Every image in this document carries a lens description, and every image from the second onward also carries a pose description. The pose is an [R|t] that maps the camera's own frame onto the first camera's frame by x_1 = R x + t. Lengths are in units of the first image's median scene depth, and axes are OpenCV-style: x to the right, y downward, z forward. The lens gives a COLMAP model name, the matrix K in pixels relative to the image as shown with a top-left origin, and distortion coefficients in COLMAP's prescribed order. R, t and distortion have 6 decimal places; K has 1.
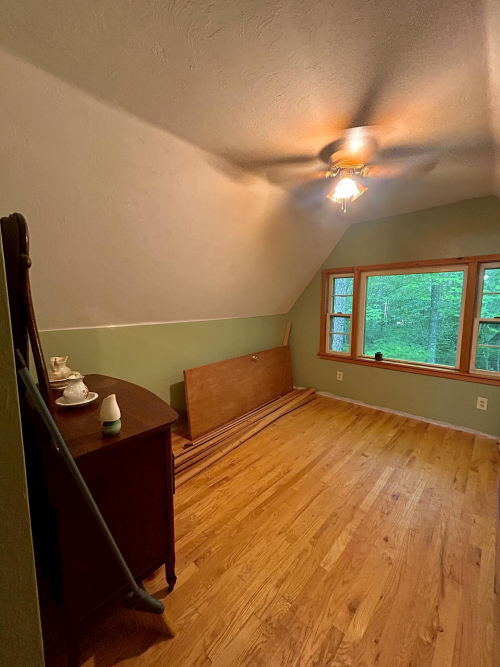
lens RADIAL K [[271.4, 0, 250.4], [0, 271.4, 333.8], [0, 0, 1]] dist [-0.001325, 0.001216]
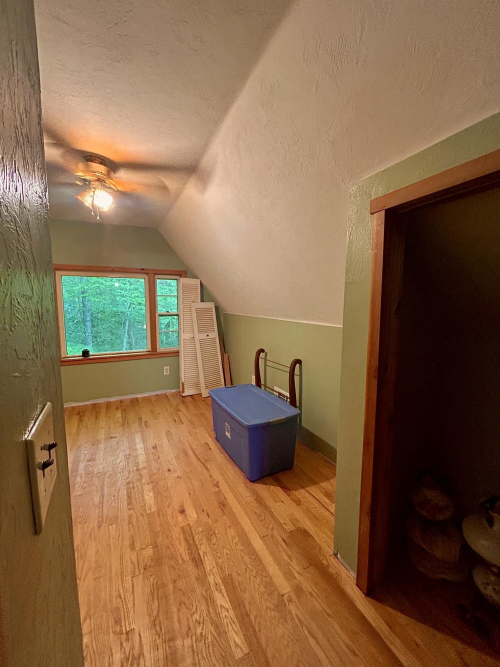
lens RADIAL K [[271.4, 0, 251.1], [0, 271.4, 333.2], [0, 0, 1]] dist [-0.001325, 0.001216]
pose [[0.347965, -0.100807, 0.932072, -0.401173], [0.111333, 0.991610, 0.065683, 0.013173], [-0.930873, 0.080915, 0.356269, 0.040837]]
